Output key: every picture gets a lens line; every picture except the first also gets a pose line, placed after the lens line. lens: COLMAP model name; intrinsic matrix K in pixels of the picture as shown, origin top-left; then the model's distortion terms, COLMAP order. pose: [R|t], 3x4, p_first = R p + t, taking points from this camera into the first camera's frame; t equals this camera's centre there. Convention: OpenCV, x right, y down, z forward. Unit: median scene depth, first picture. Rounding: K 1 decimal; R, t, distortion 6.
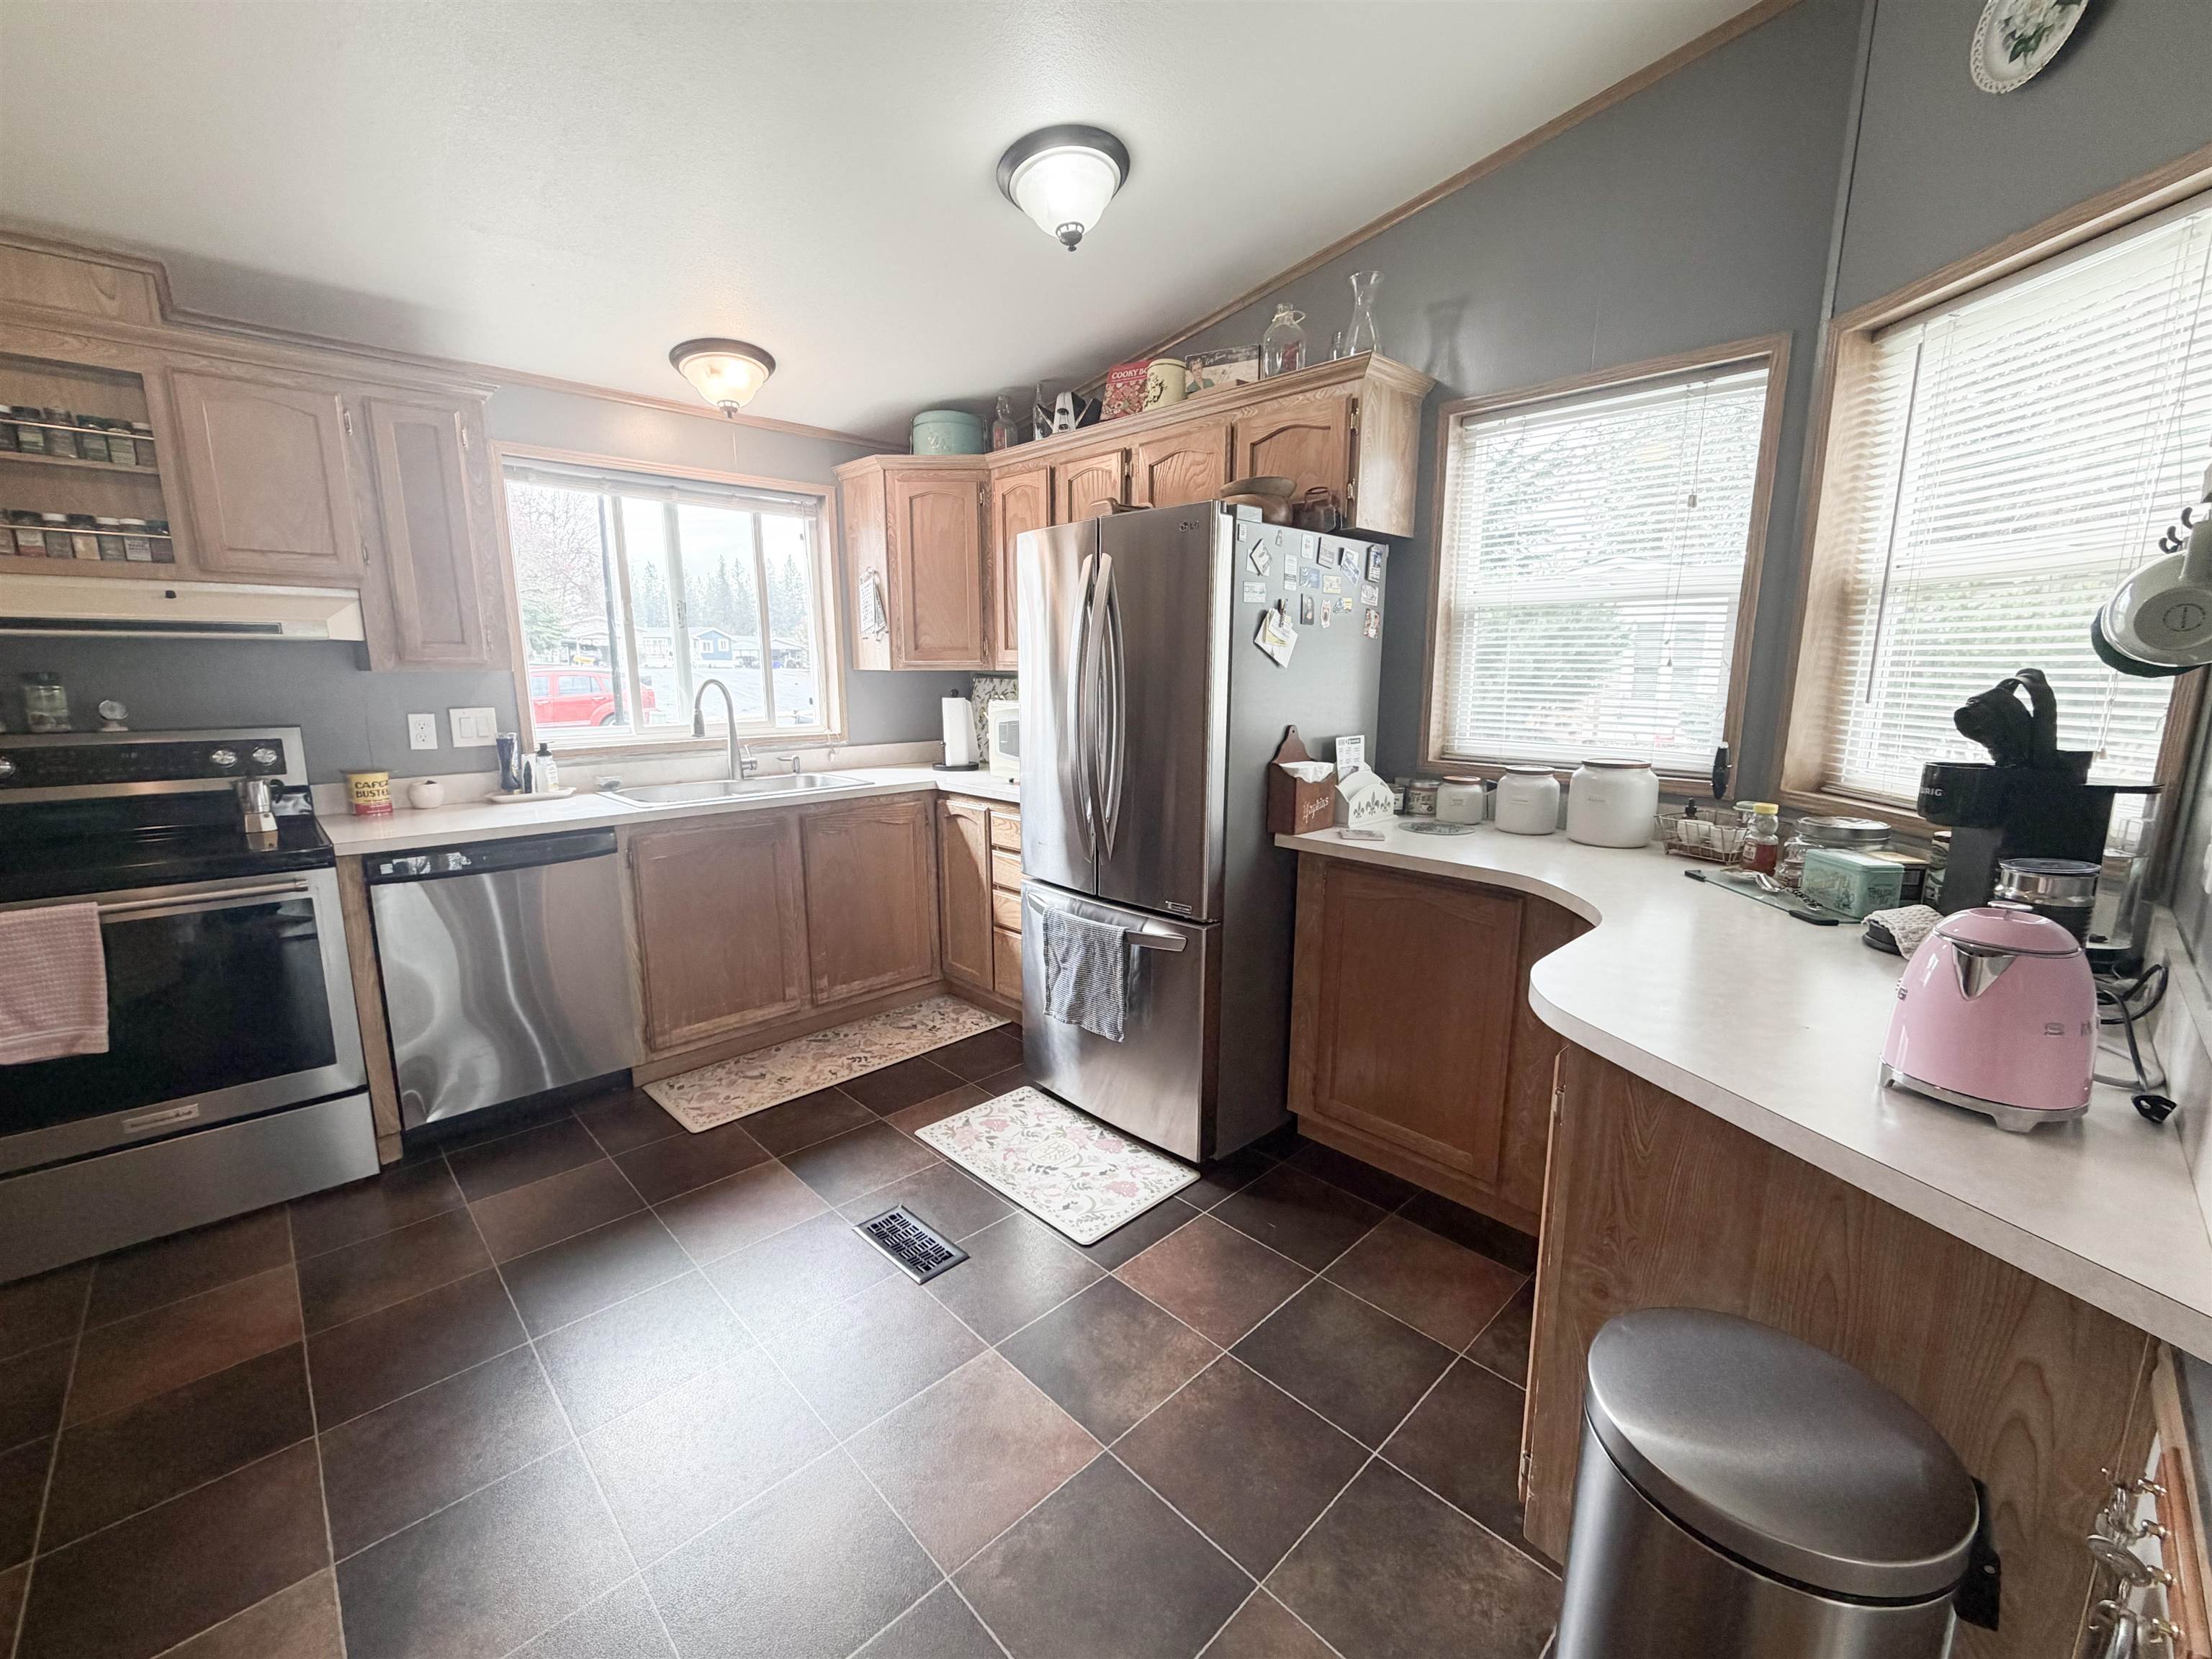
lens RADIAL K [[907.7, 0, 1105.4], [0, 907.7, 832.8], [0, 0, 1]] dist [-0.000978, -0.000103]
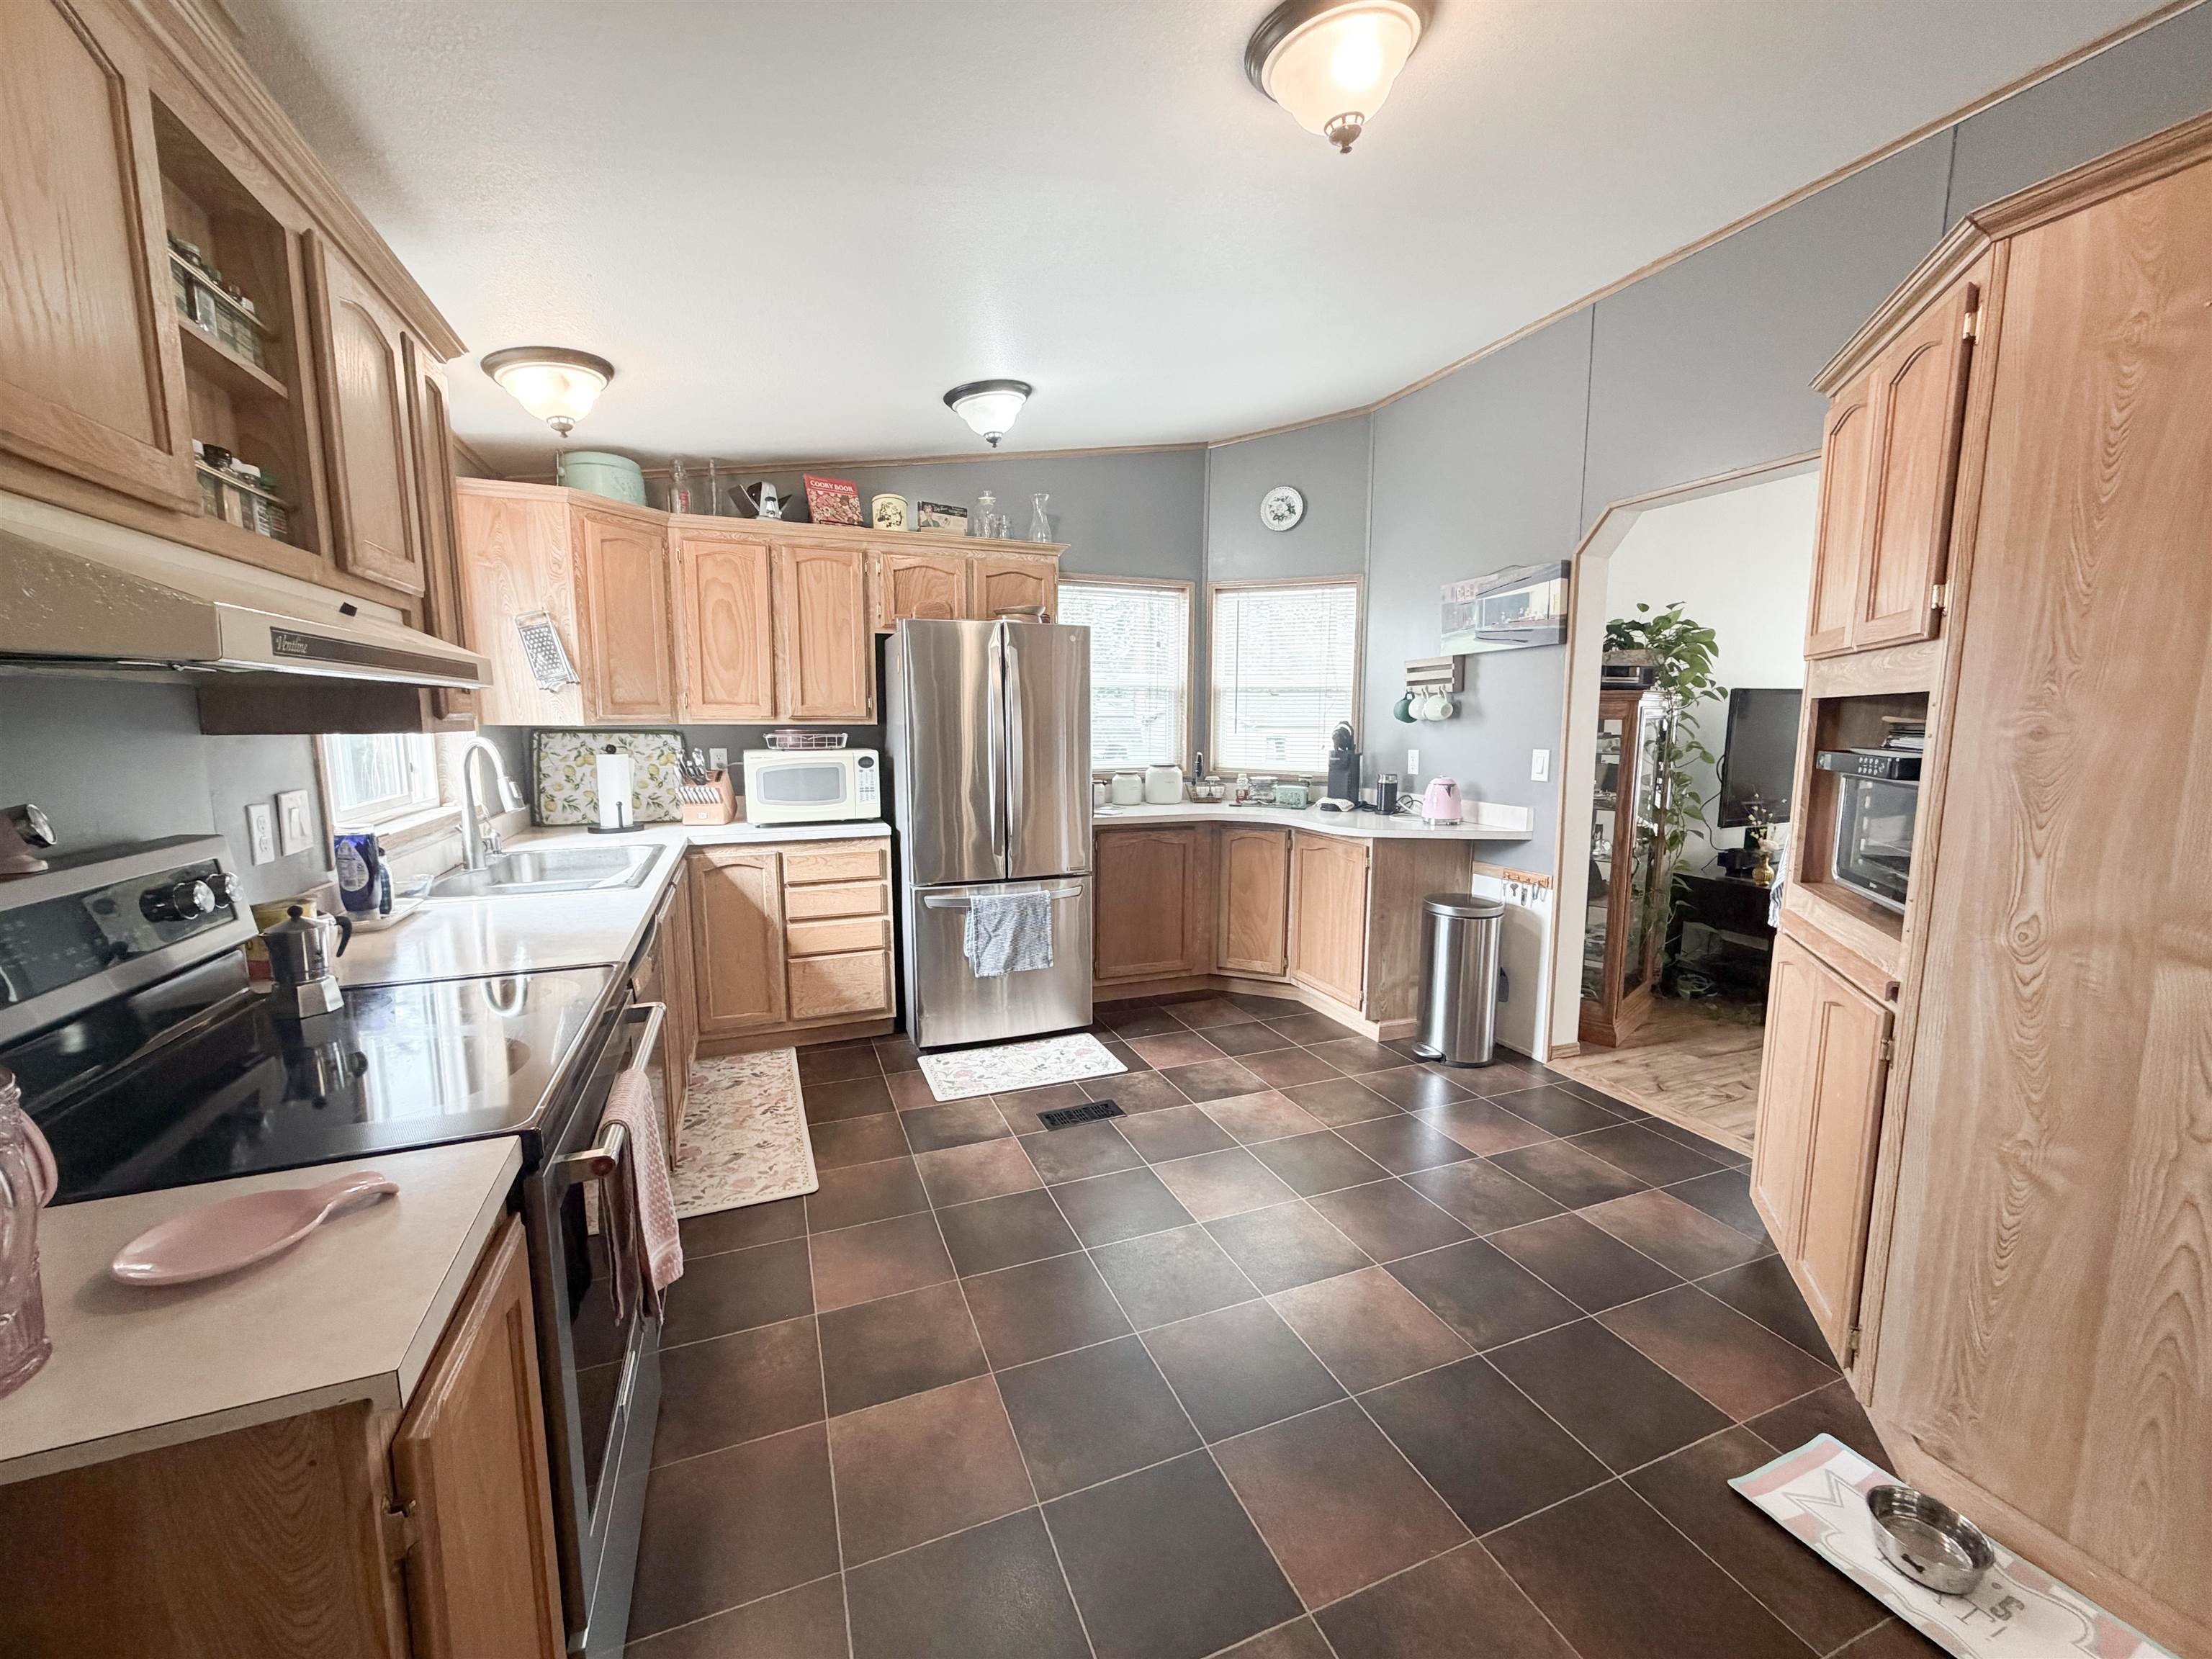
lens RADIAL K [[877.7, 0, 1106.1], [0, 877.7, 831.2], [0, 0, 1]] dist [-0.000306, 0.000392]
pose [[0.380580, -0.120371, 0.916880, -1.195537], [0.165799, 0.984308, 0.060403, -0.061860], [-0.909763, 0.129030, 0.394566, 0.292119]]
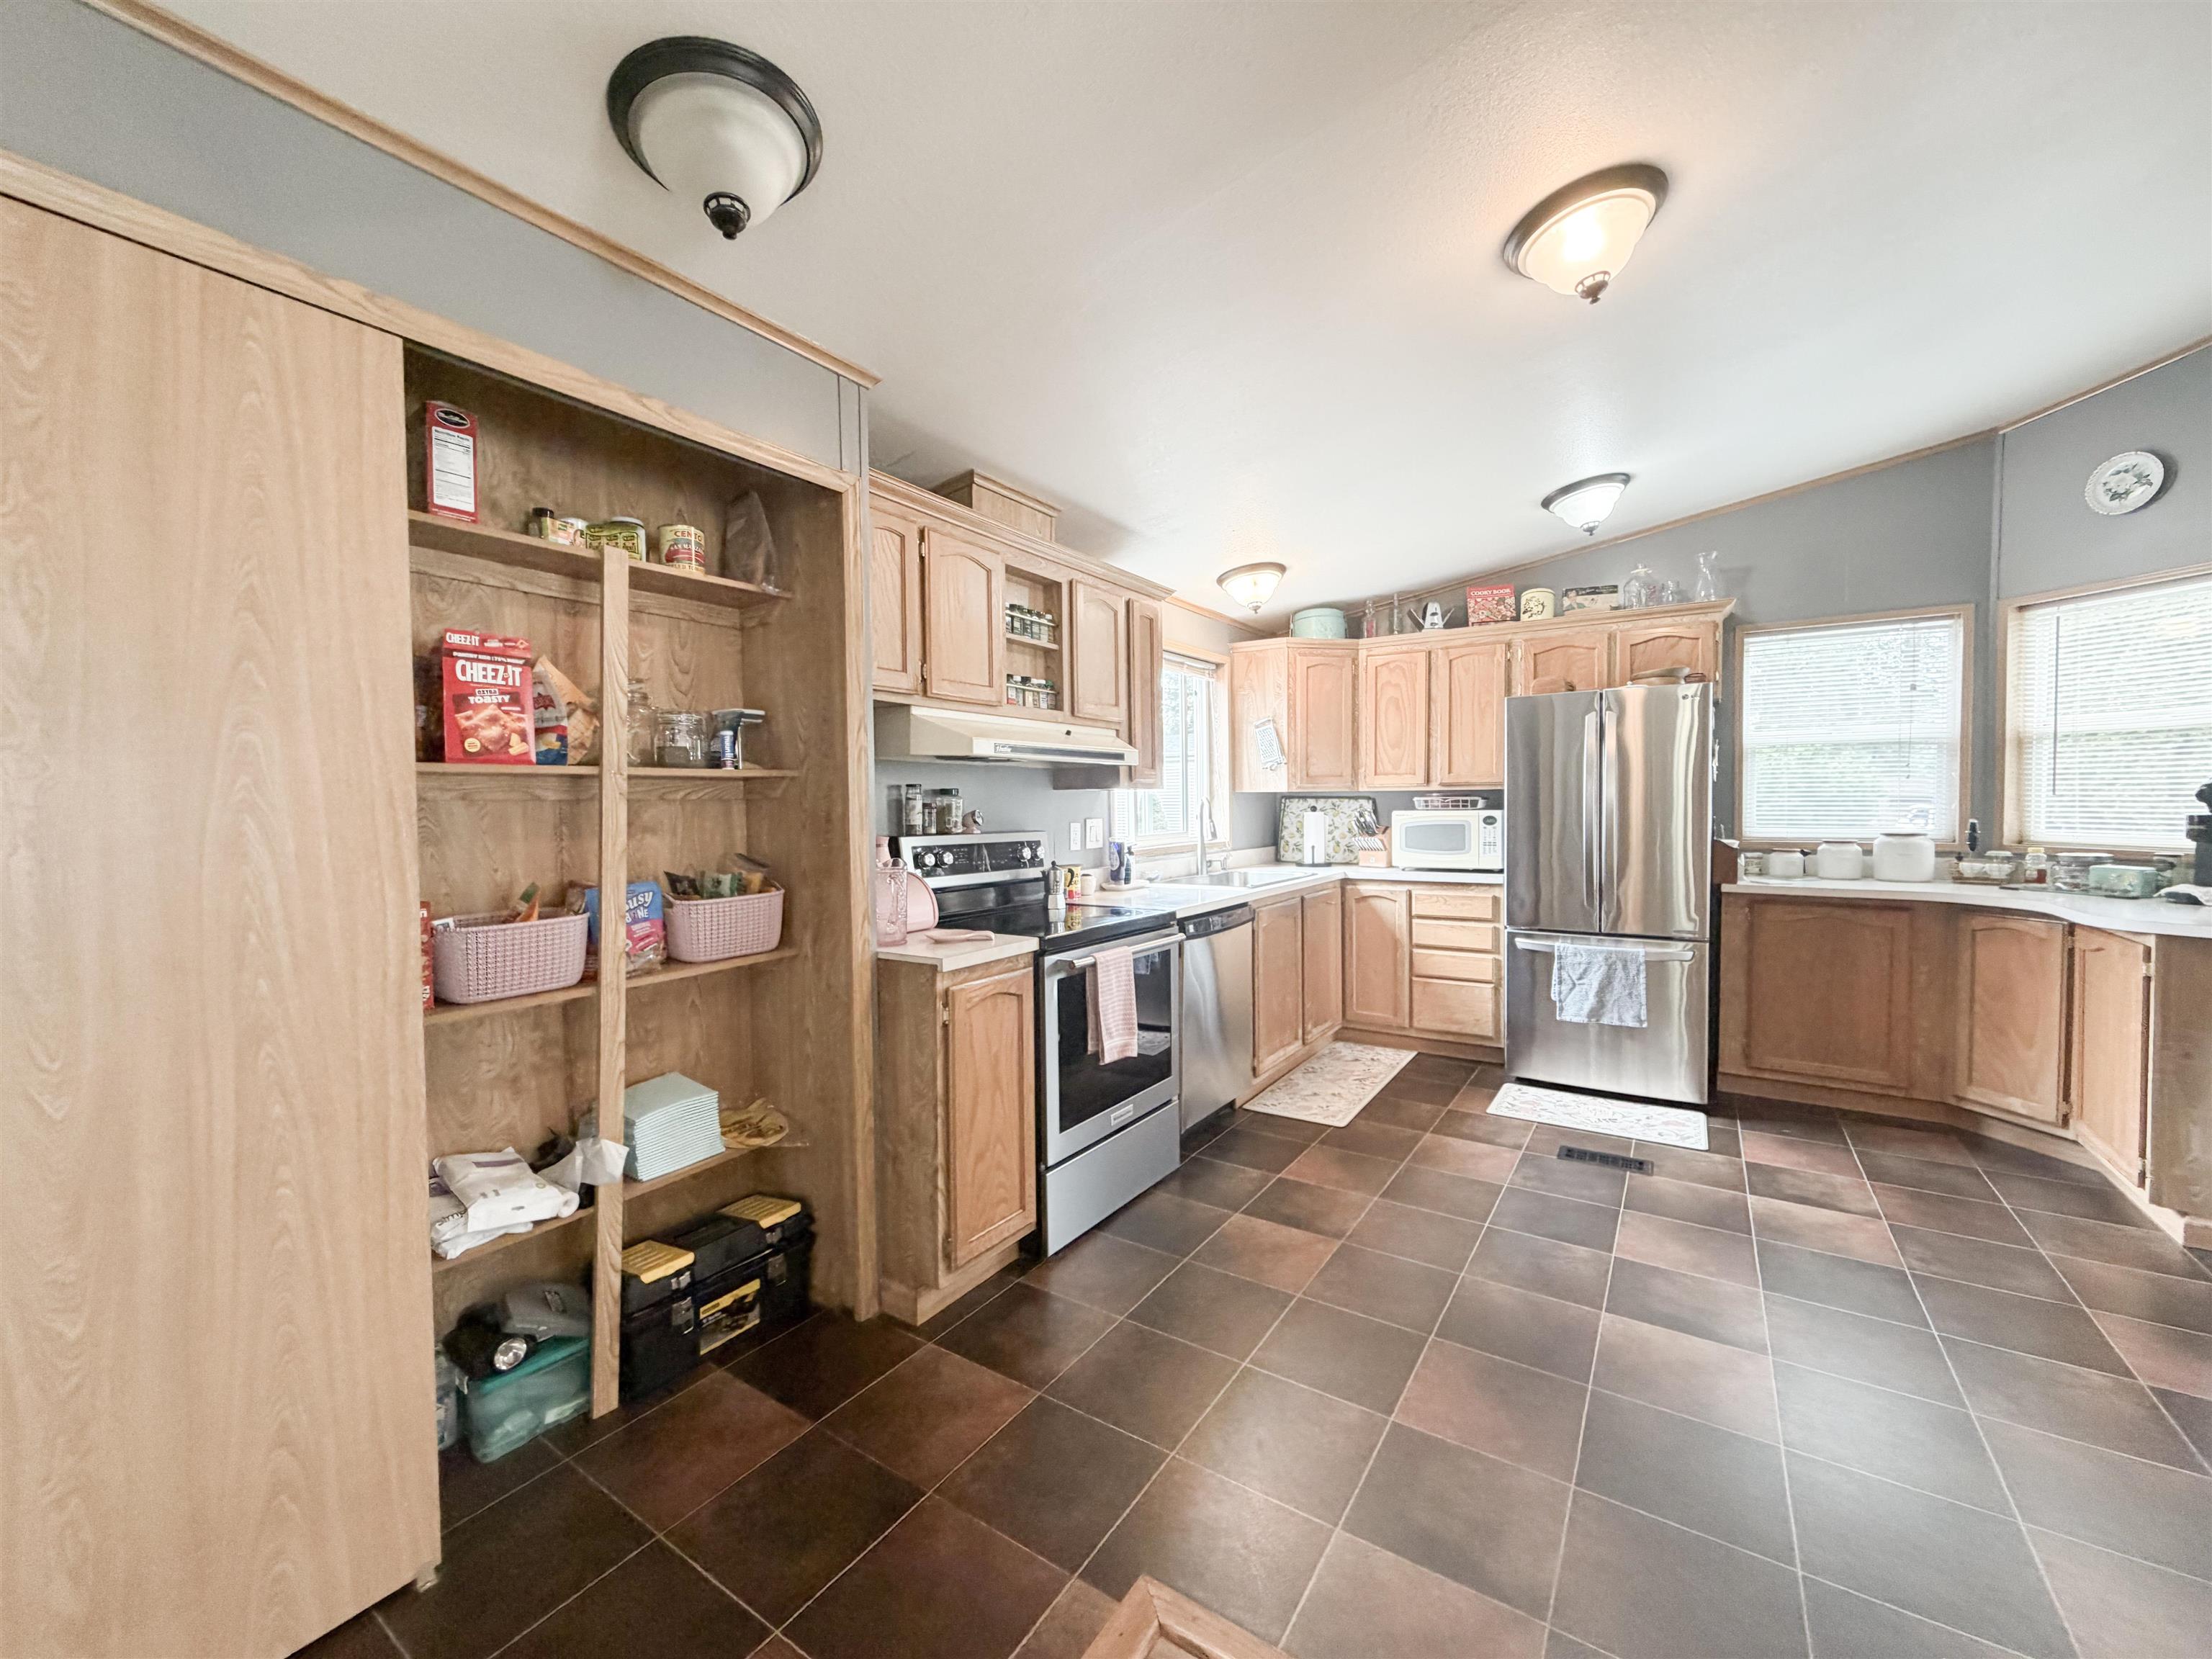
lens RADIAL K [[877.7, 0, 1106.1], [0, 877.7, 831.2], [0, 0, 1]] dist [-0.000306, 0.000392]
pose [[0.977041, -0.017264, 0.212349, -1.090303], [0.049093, 0.988132, -0.145548, 0.073815], [-0.207316, 0.152631, 0.966294, -0.250967]]
